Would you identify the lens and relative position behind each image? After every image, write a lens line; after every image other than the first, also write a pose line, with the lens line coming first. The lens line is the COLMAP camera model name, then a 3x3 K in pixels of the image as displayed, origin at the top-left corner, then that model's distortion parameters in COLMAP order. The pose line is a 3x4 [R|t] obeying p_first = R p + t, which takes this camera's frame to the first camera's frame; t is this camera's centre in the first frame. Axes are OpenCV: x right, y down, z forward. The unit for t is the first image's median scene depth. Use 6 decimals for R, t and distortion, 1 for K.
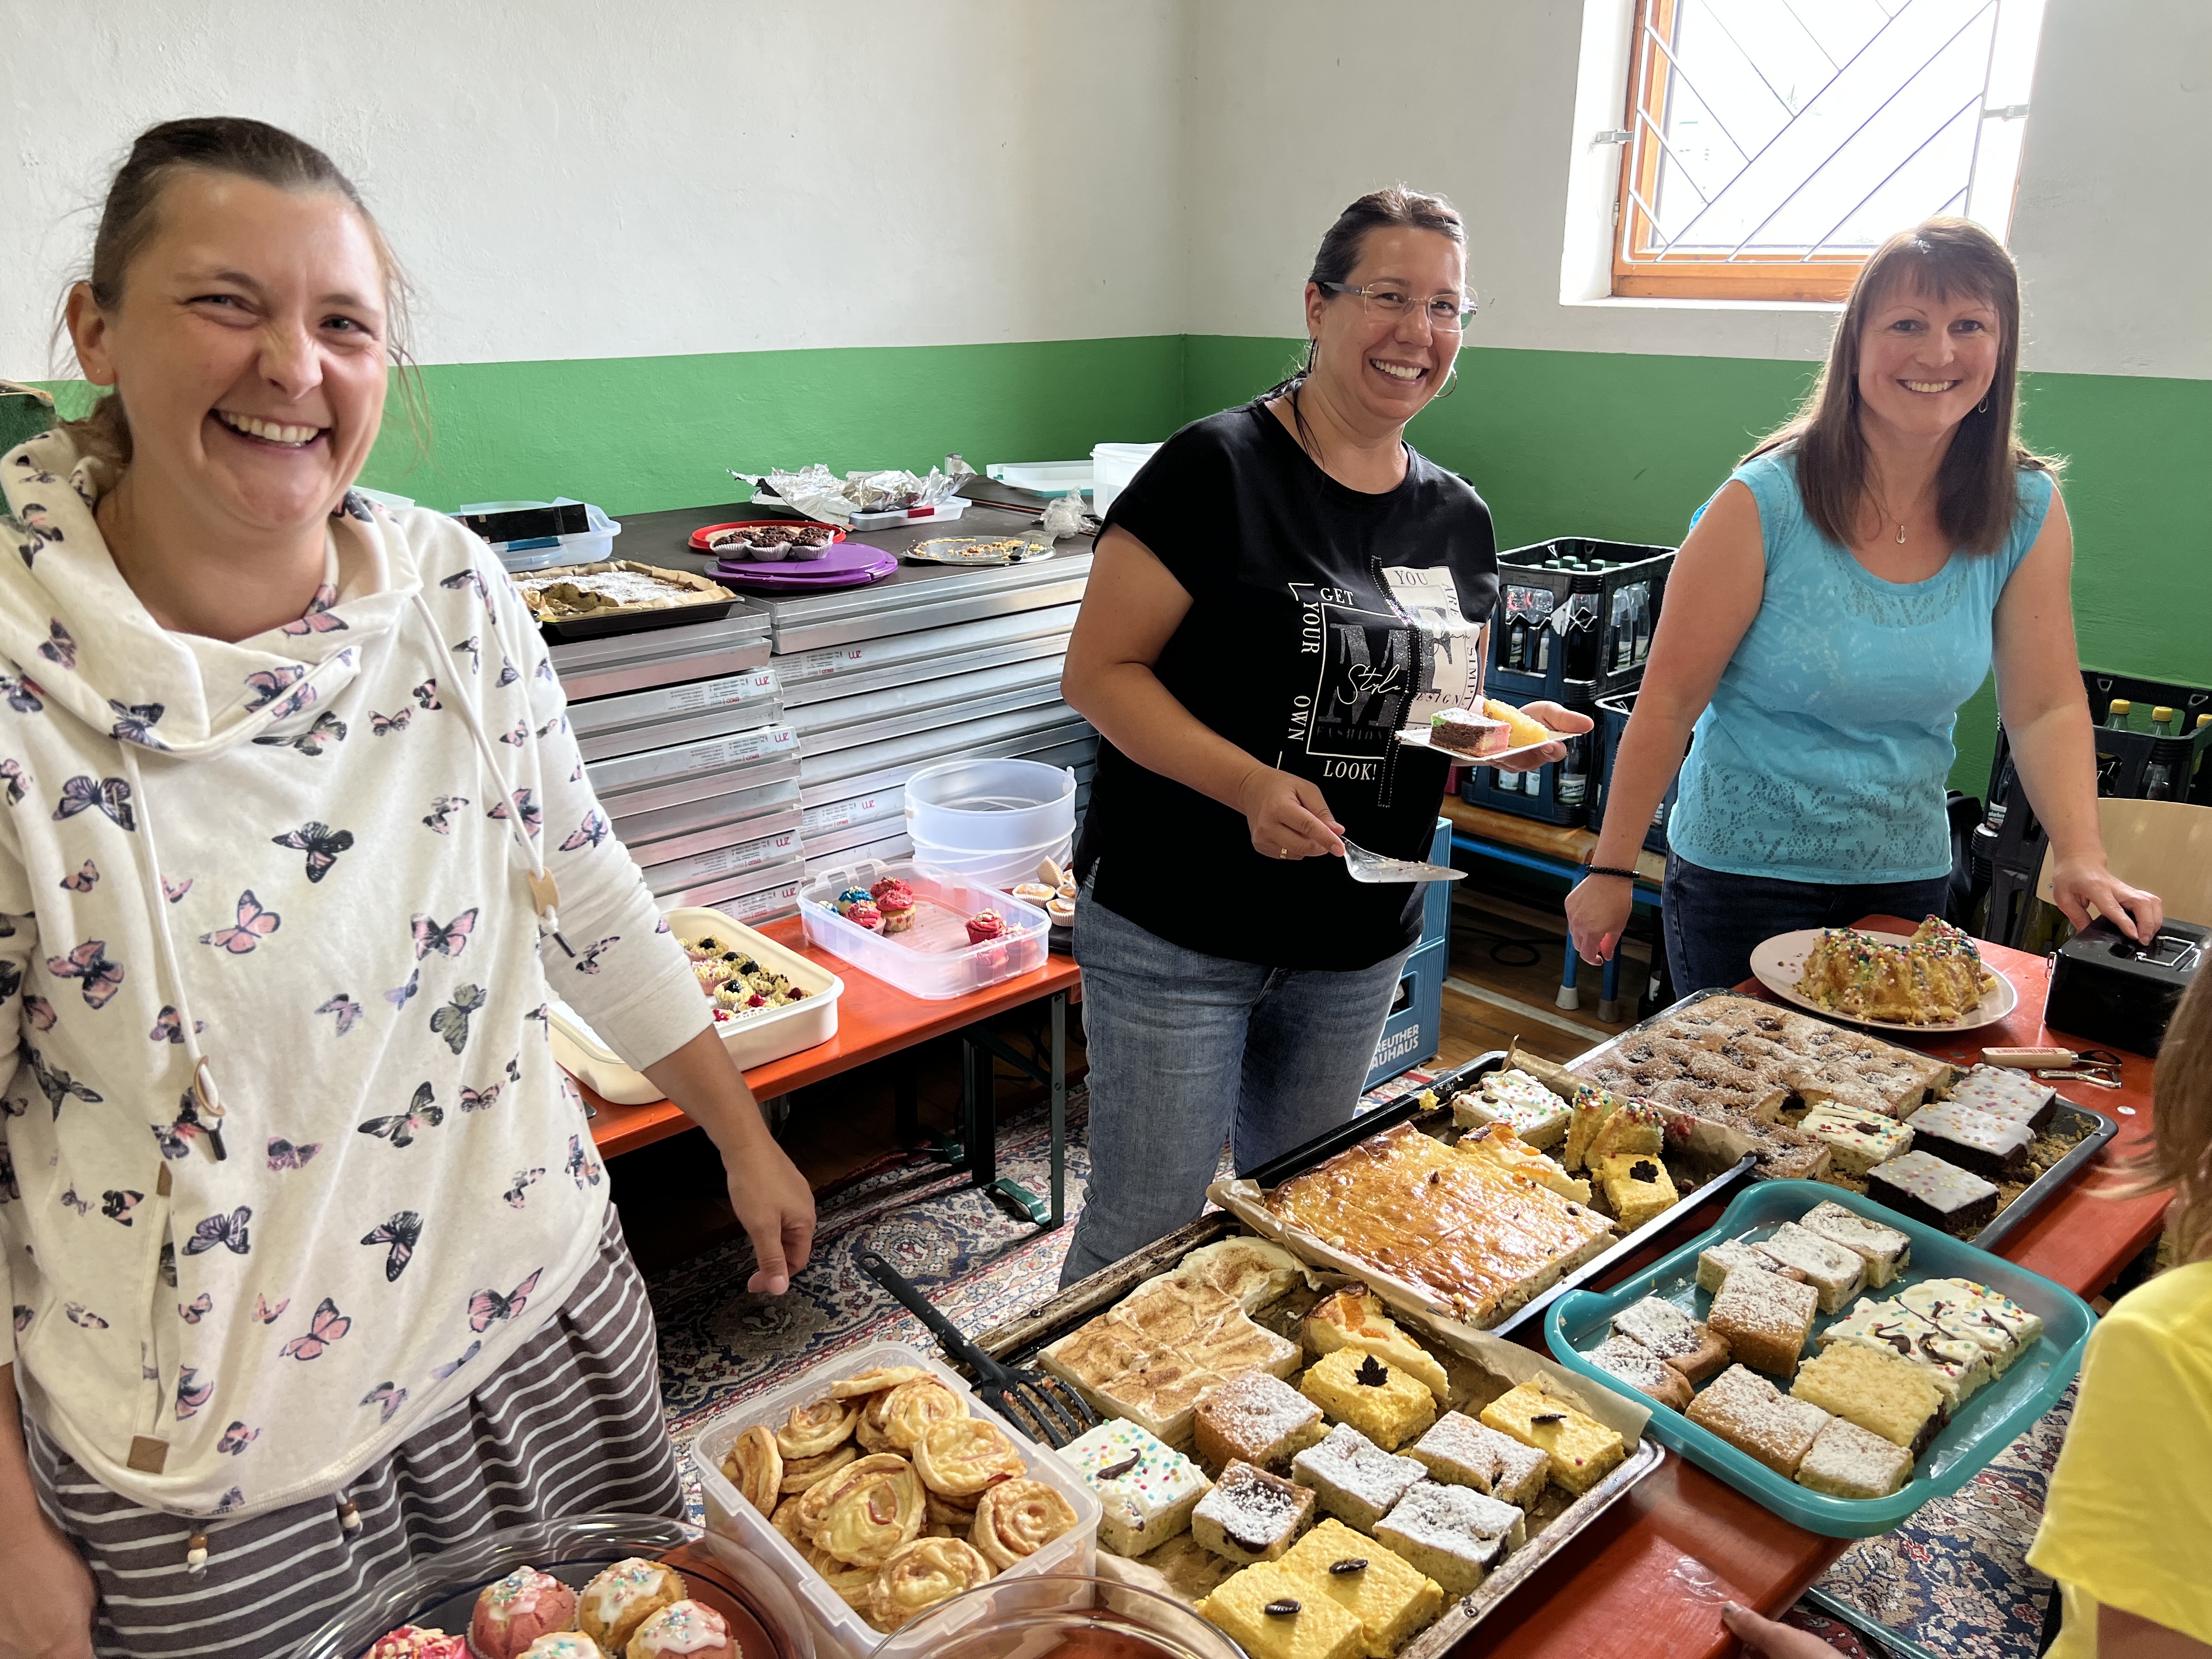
lens RADIAL K [[1673.8, 0, 1106.0], [0, 1673.8, 829.5], [0, 0, 1]] dist [0.039843, -0.038332]
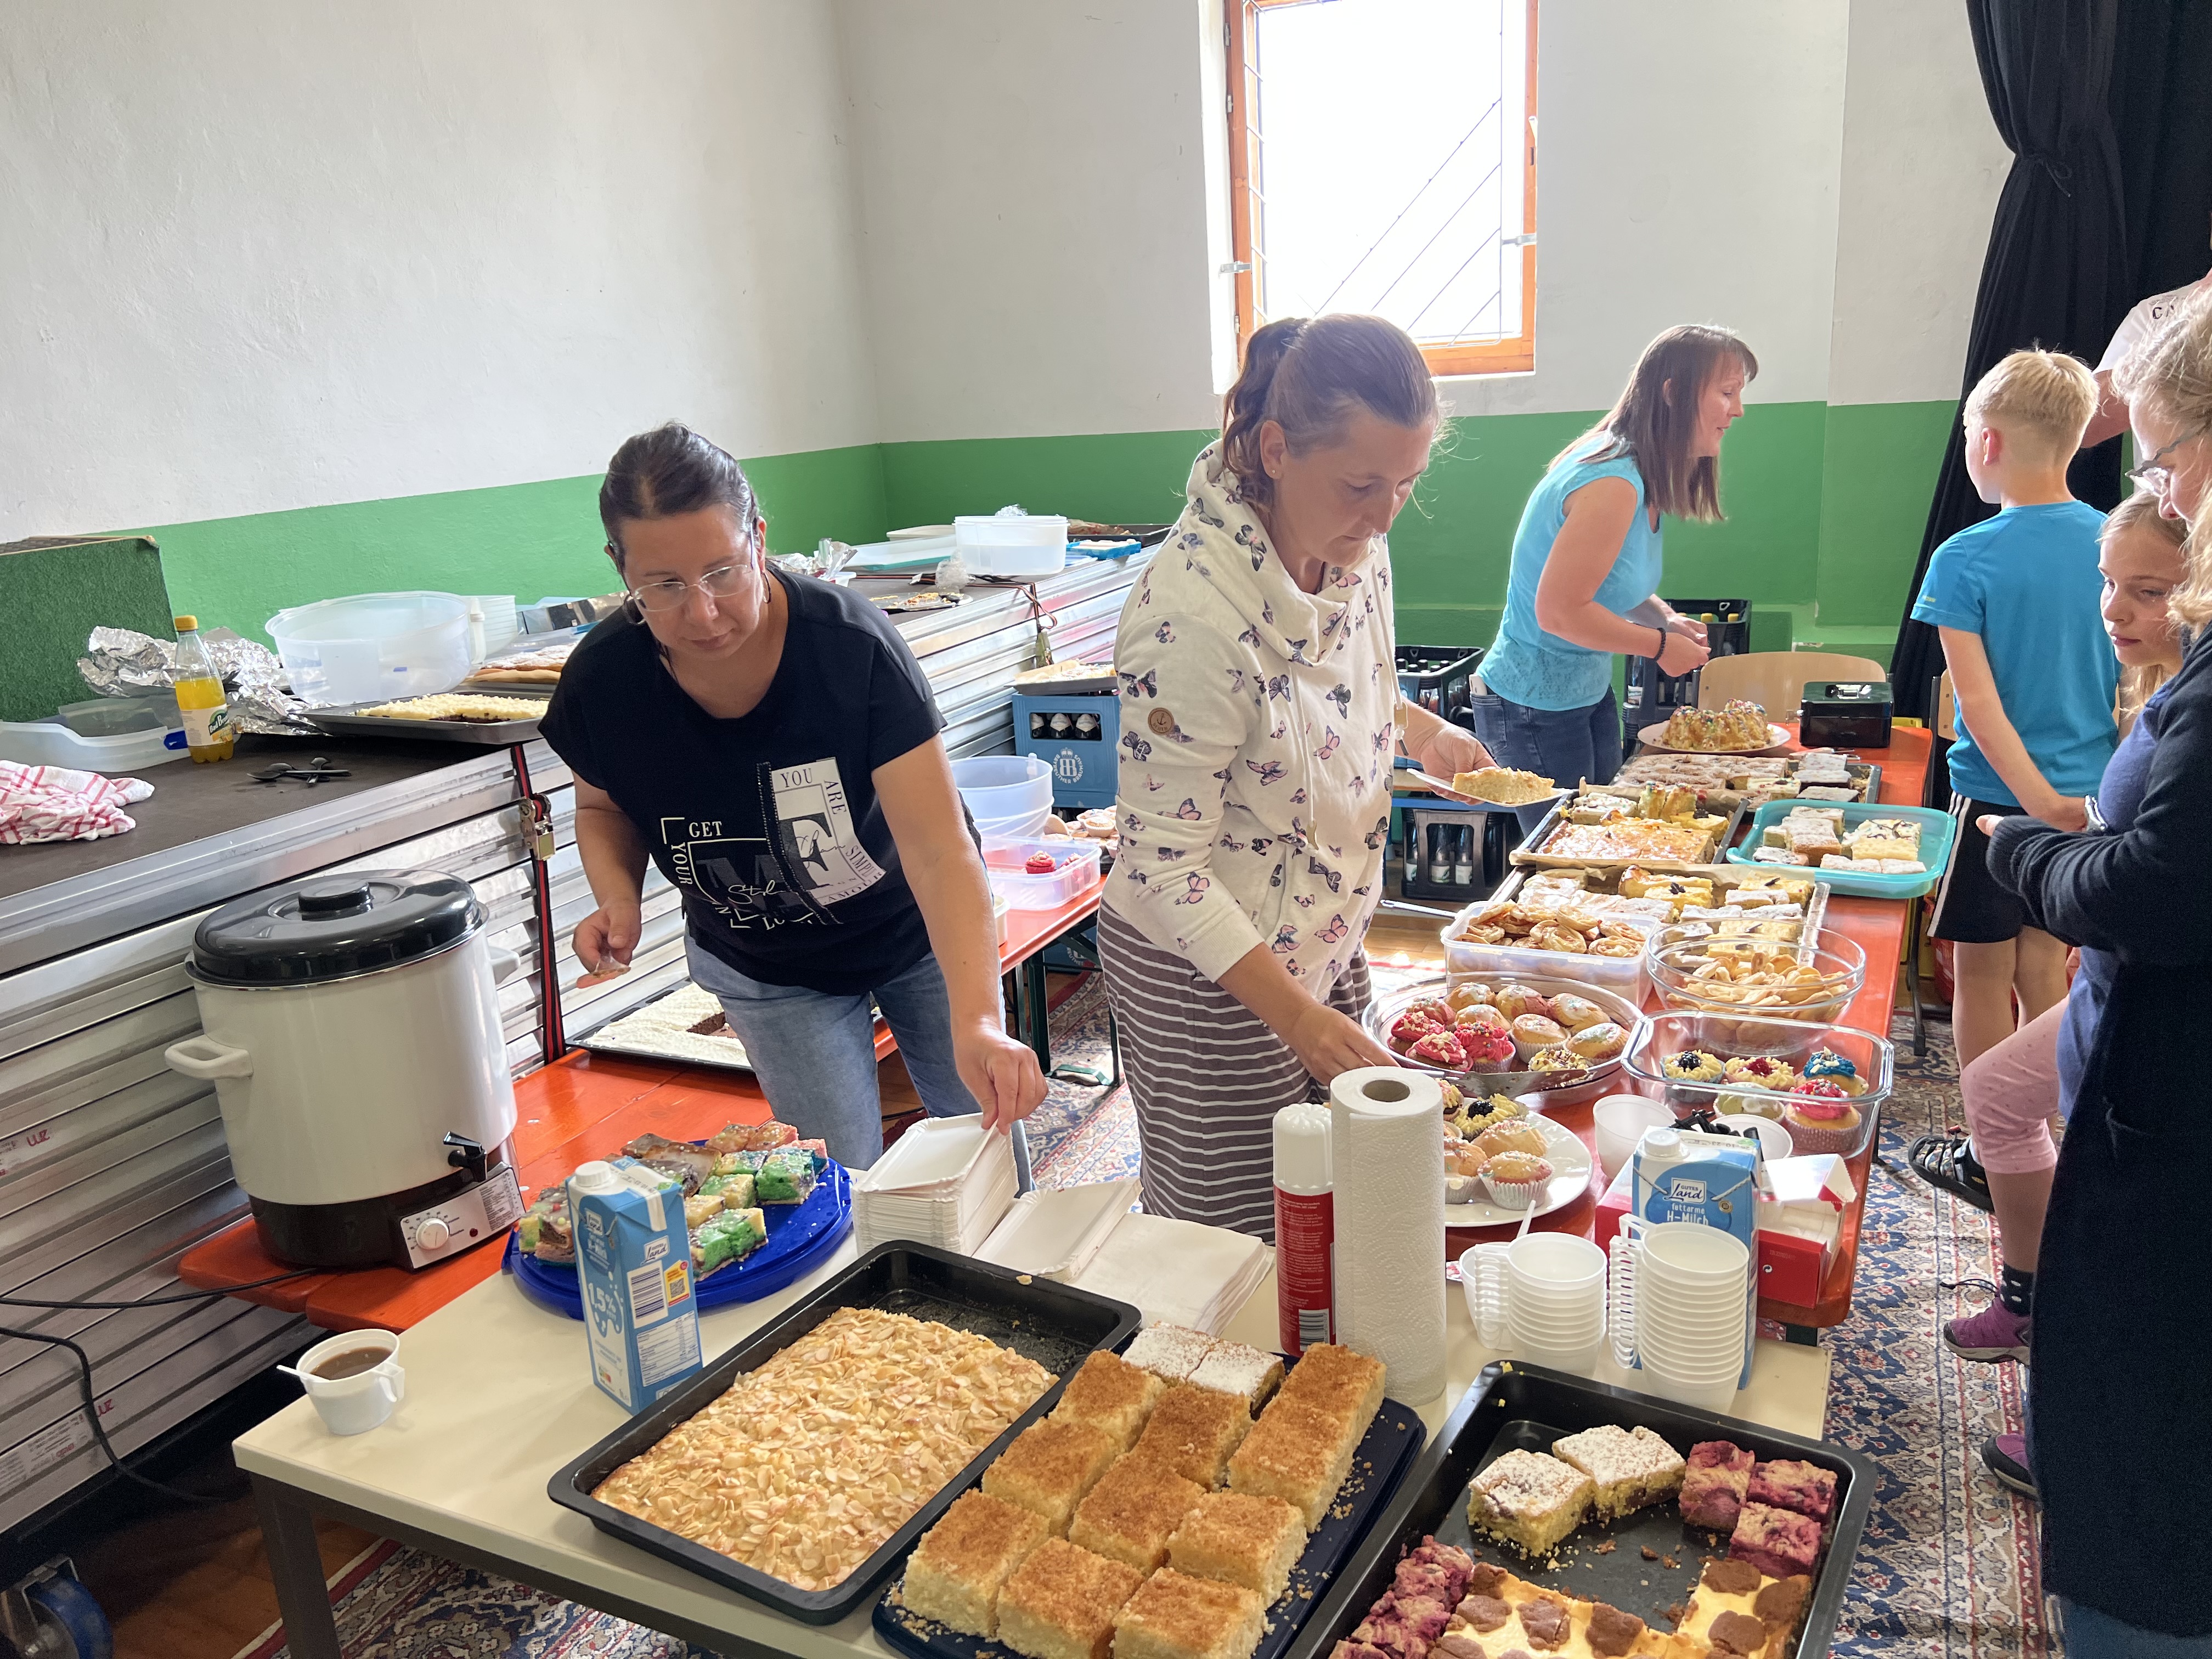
lens RADIAL K [[1673.8, 0, 1106.0], [0, 1673.8, 829.5], [0, 0, 1]] dist [0.039843, -0.038332]
pose [[0.925790, -0.152083, 0.346097, -0.758382], [0.177598, 0.983162, -0.043040, 0.156562], [-0.333723, 0.101312, 0.937211, -0.399133]]
